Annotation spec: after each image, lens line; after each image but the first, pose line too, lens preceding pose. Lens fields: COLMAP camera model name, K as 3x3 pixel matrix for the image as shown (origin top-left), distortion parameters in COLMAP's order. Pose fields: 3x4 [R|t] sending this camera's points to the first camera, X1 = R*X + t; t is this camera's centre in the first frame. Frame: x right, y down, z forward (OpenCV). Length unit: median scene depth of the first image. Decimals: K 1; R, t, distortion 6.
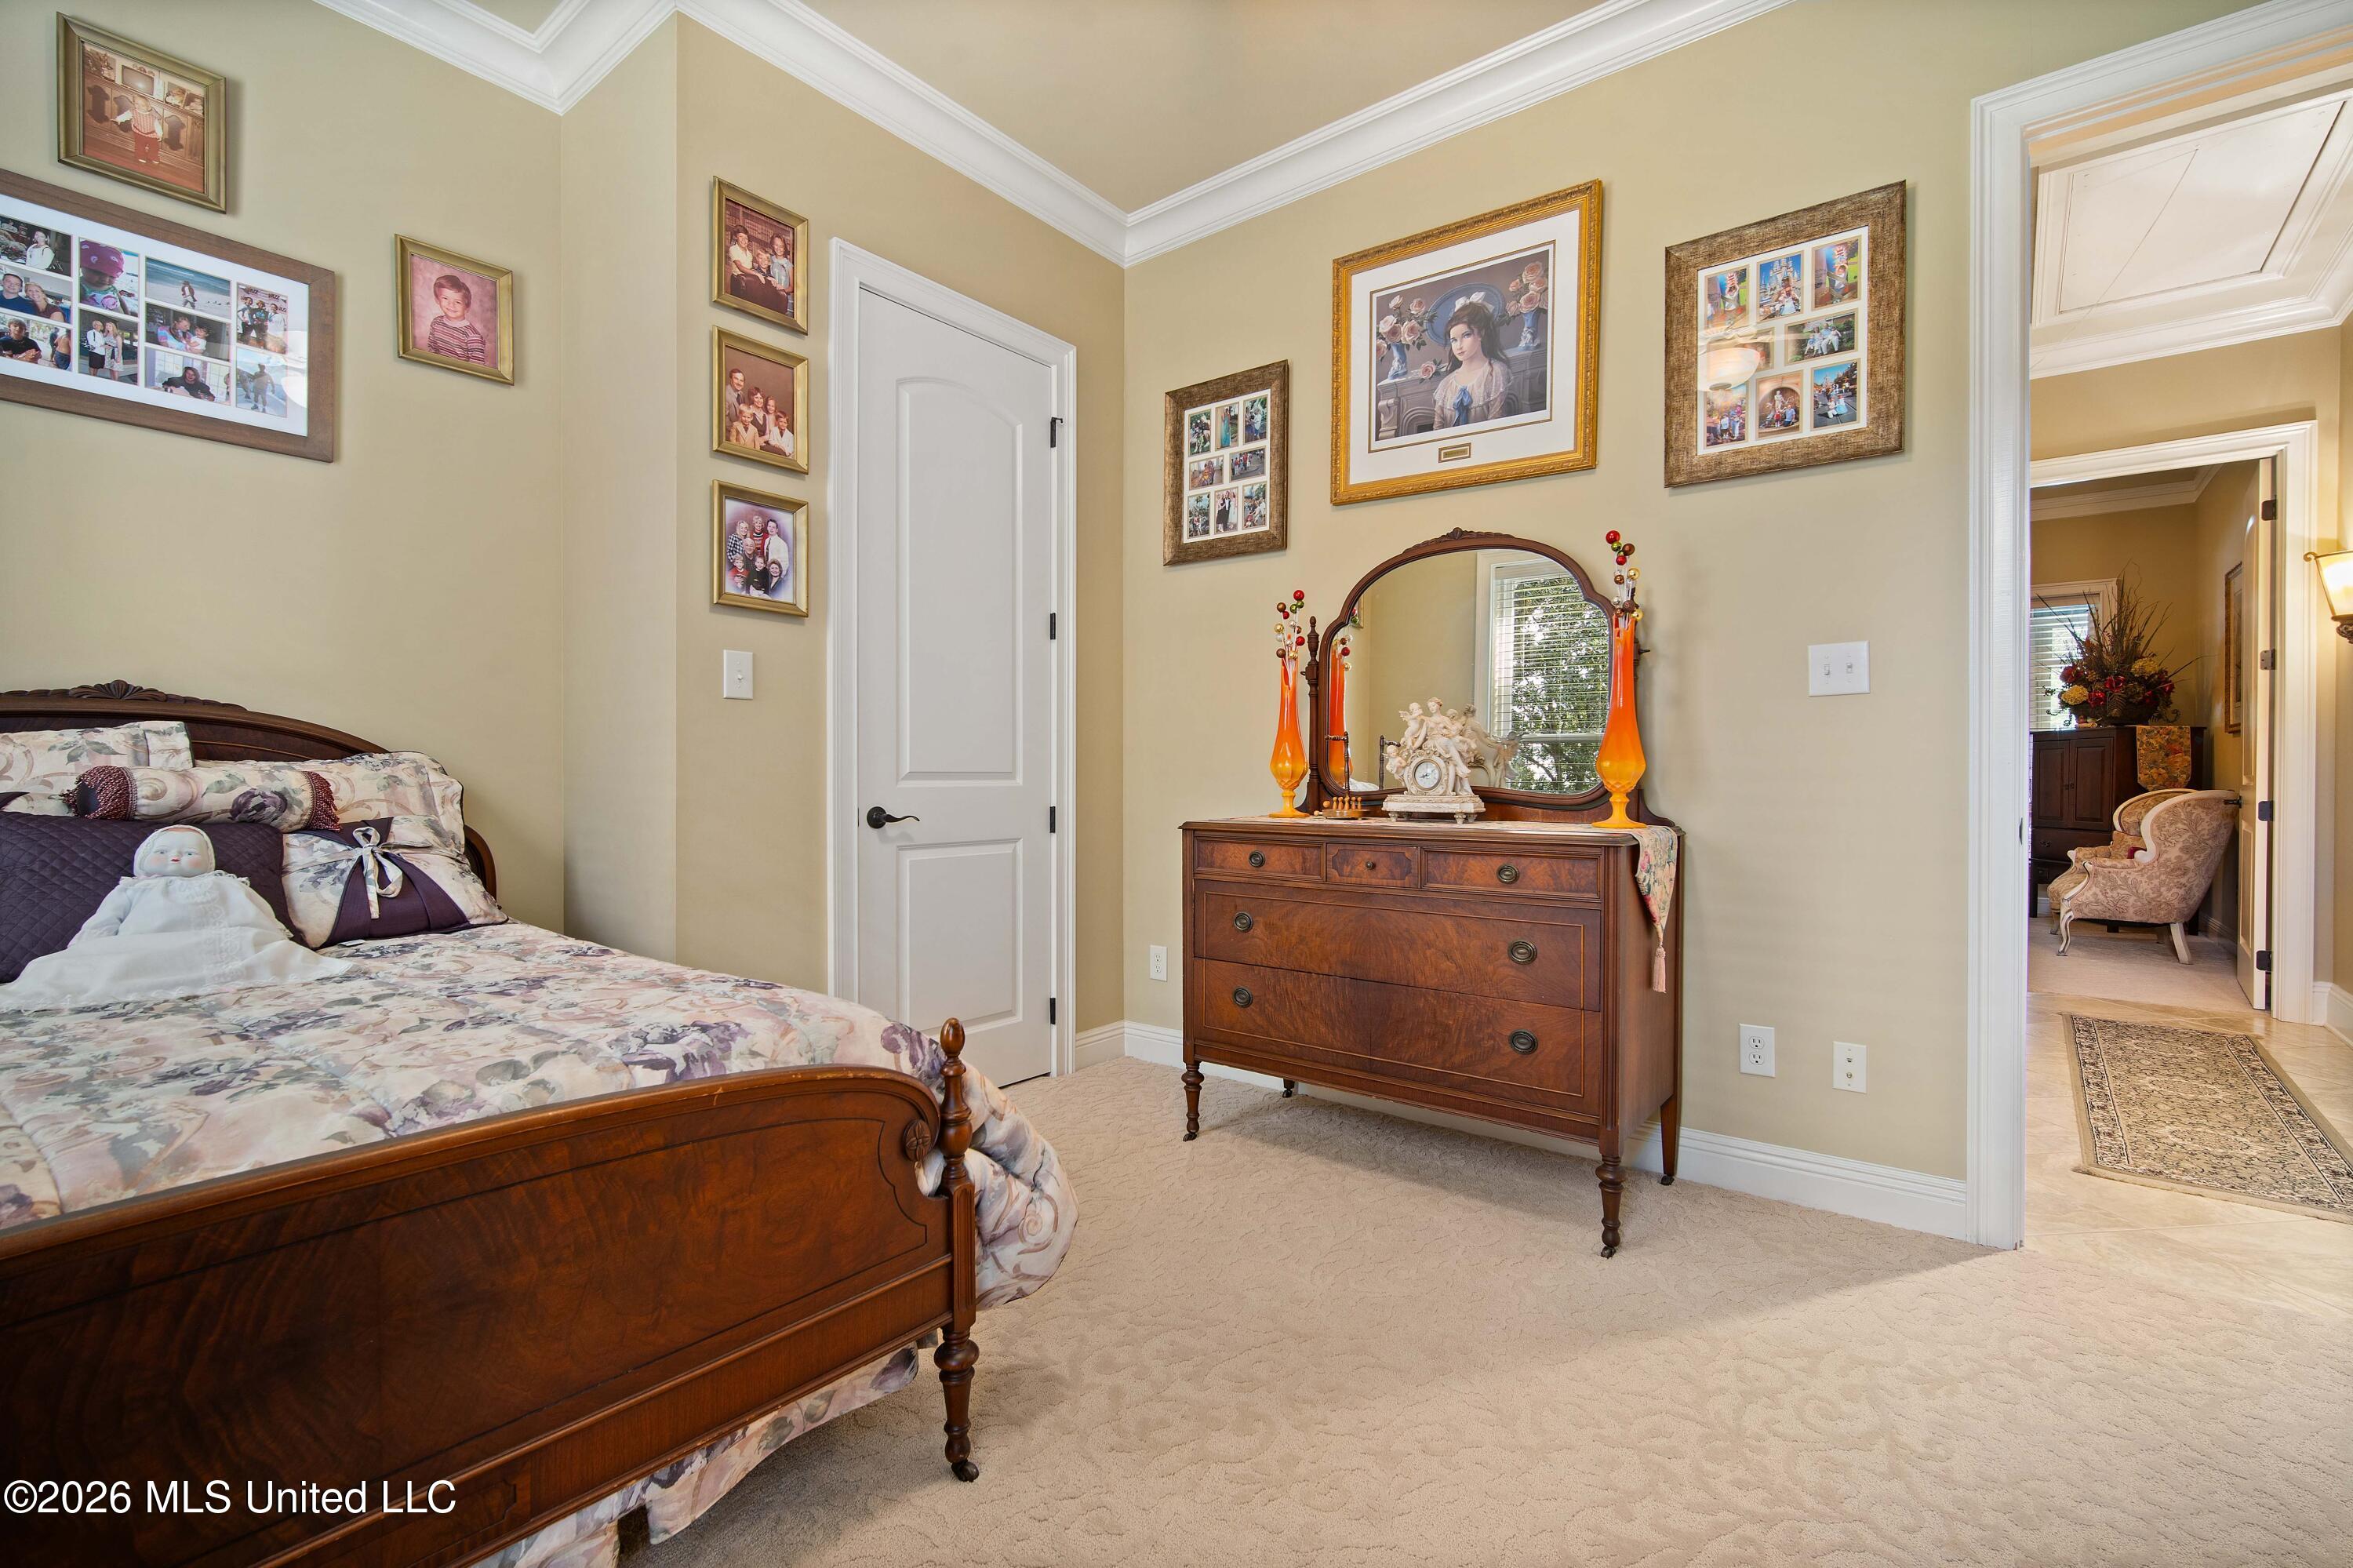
lens RADIAL K [[1041.8, 0, 1187.7], [0, 1041.8, 790.3], [0, 0, 1]] dist [-0.012590, 0.004456]
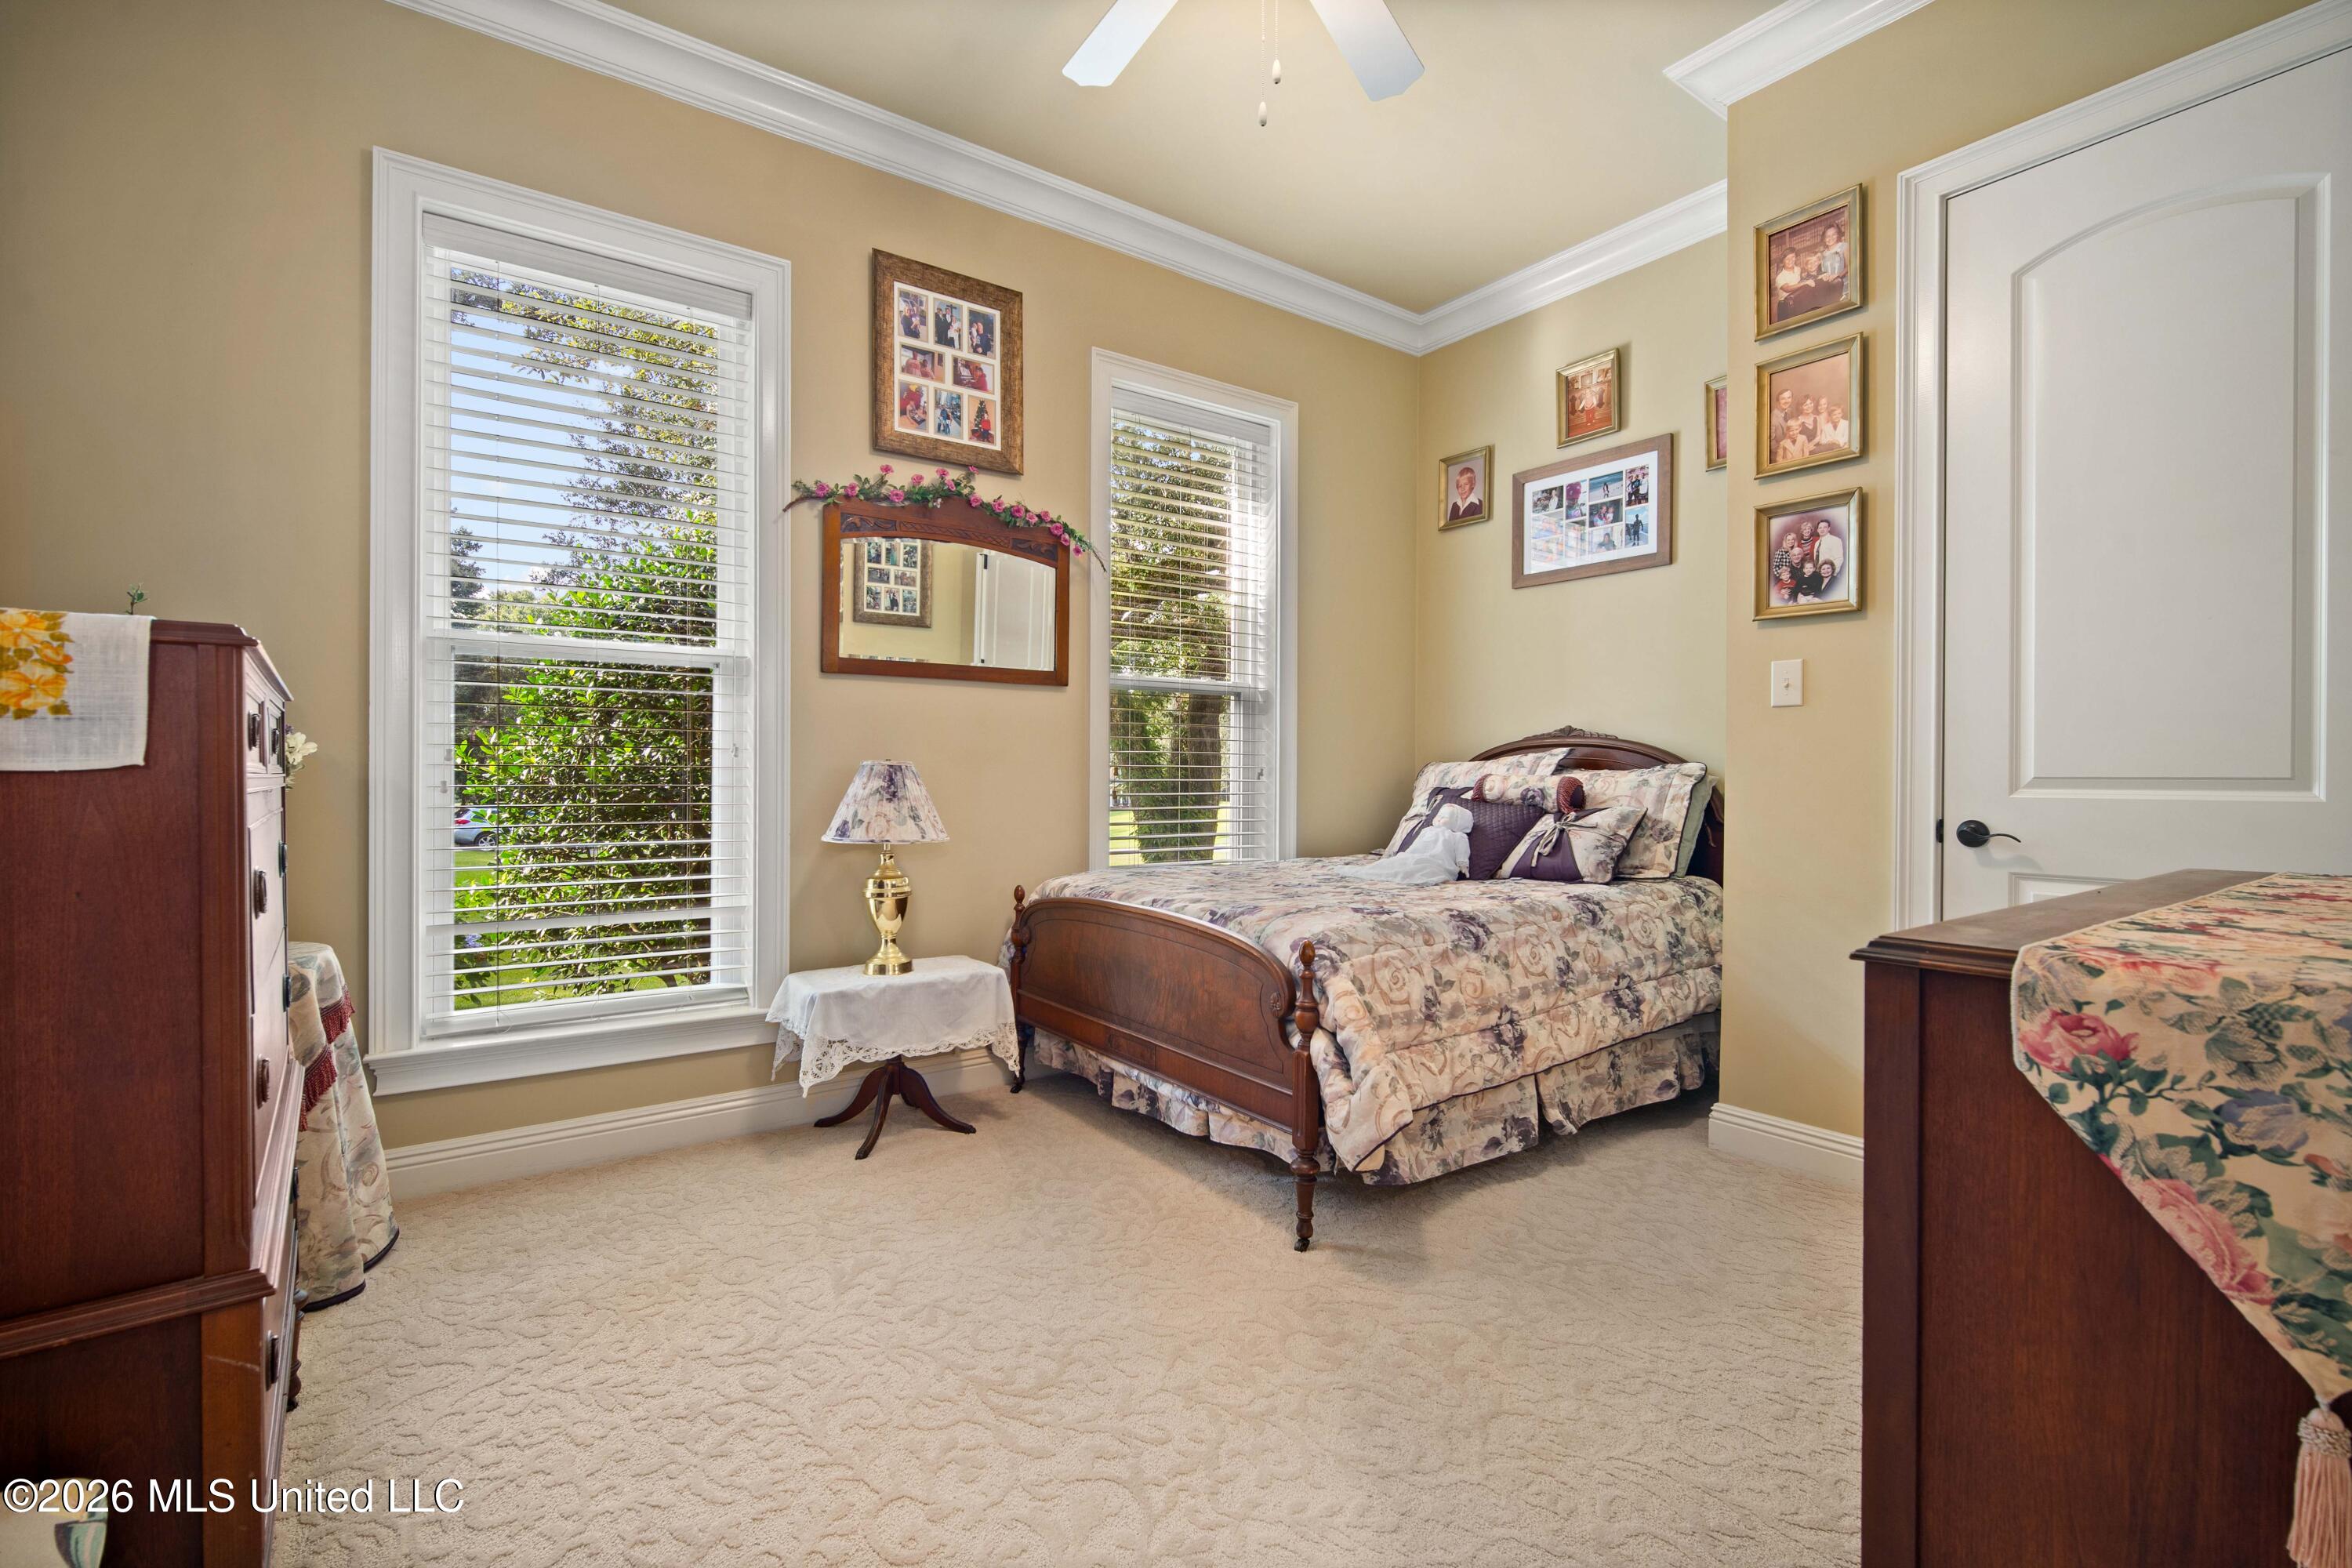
lens RADIAL K [[1041.3, 0, 1187.2], [0, 1041.3, 790.3], [0, 0, 1]] dist [-0.012590, 0.004456]
pose [[-0.269901, 0.011852, -0.962815, 0.732966], [-0.017937, 0.999689, 0.017334, -0.011594], [0.962721, 0.021948, -0.269604, 0.714766]]
